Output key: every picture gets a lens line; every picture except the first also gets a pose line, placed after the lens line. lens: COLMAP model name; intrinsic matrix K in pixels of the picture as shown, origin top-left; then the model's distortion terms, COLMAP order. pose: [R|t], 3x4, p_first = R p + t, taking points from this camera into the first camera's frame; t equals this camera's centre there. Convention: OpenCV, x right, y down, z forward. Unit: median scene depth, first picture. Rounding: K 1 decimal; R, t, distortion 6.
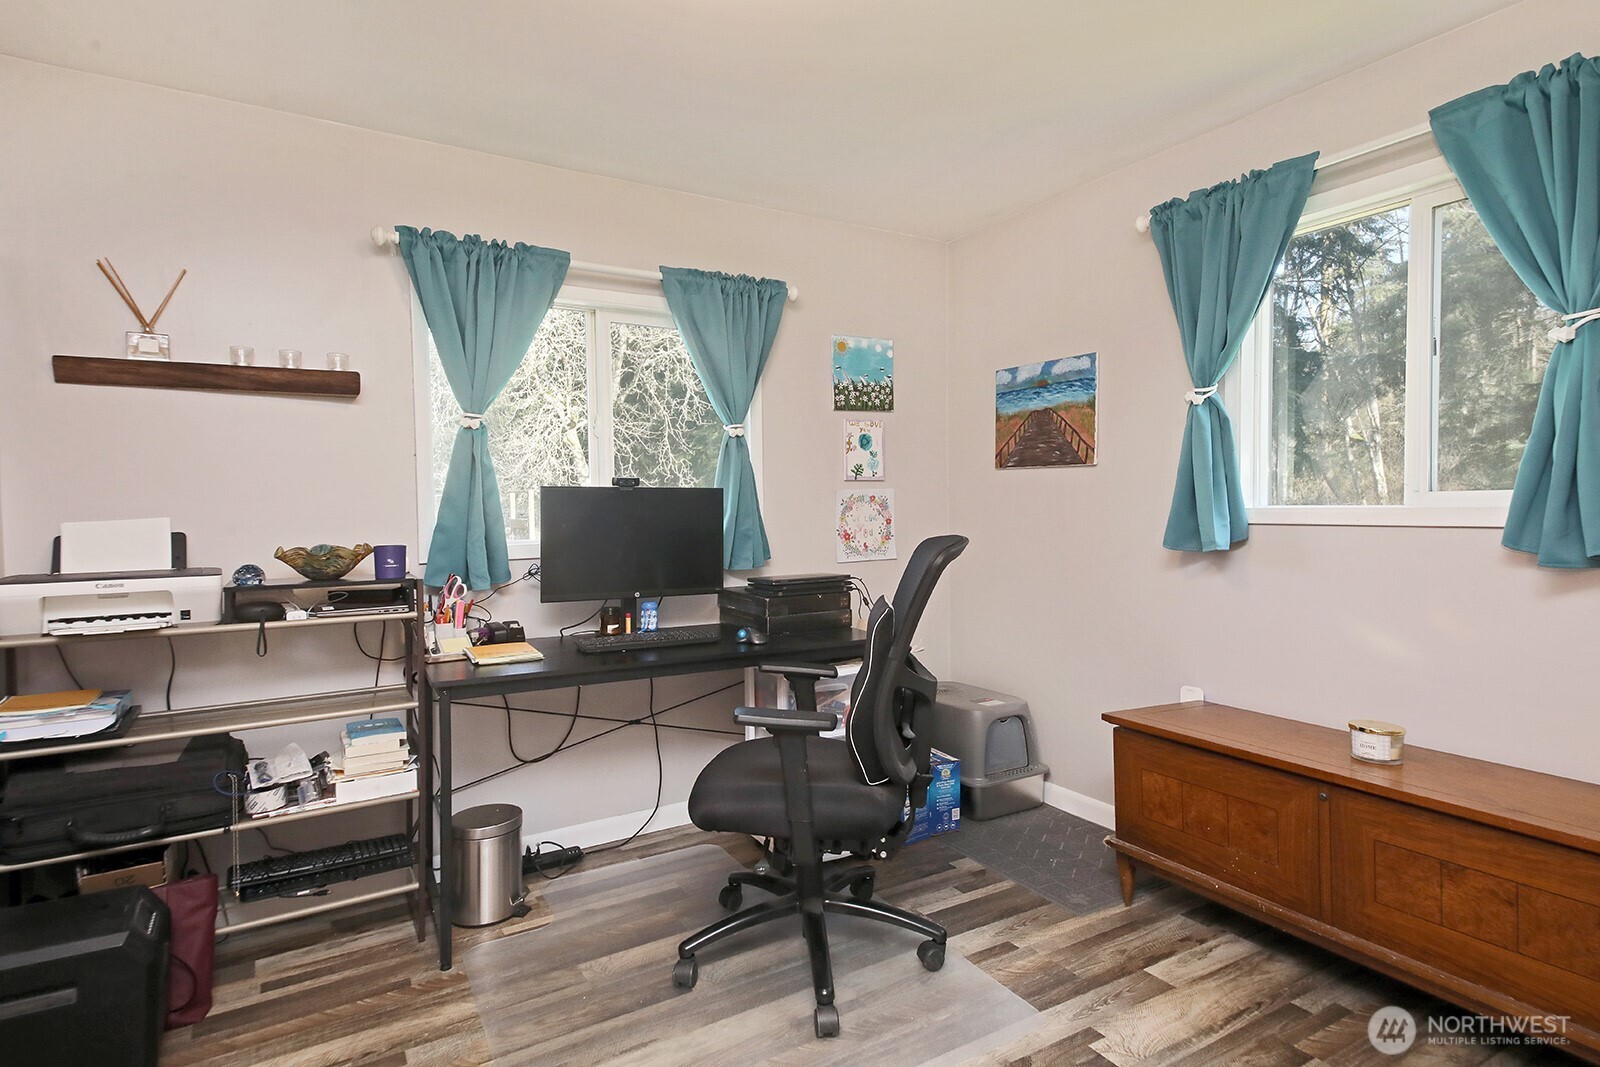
lens RADIAL K [[859.9, 0, 799.4], [0, 859.9, 500.9], [0, 0, 1]] dist [0.052630, -0.041743]
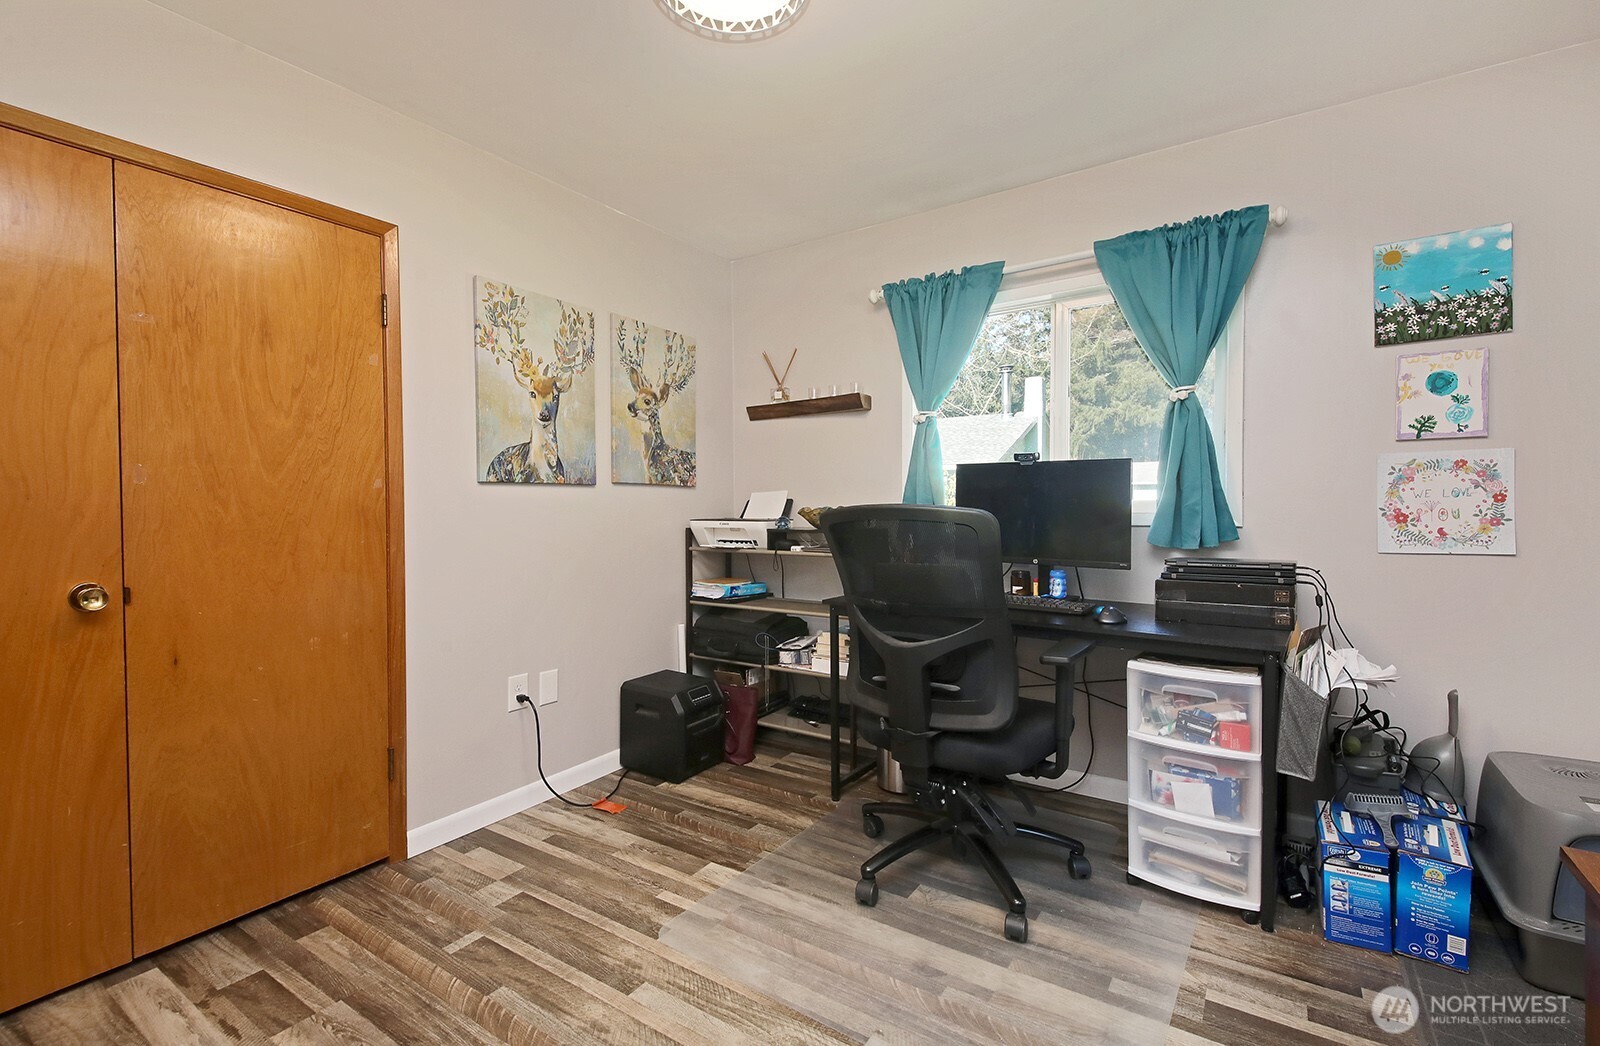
lens RADIAL K [[697.4, 0, 799.1], [0, 697.4, 506.4], [0, 0, 1]] dist [0.002046, -0.014456]
pose [[0.398874, 0.007299, -0.916977, 0.390639], [0.002513, 0.999956, 0.009053, 0.025401], [0.917002, -0.005915, 0.398838, 0.306207]]
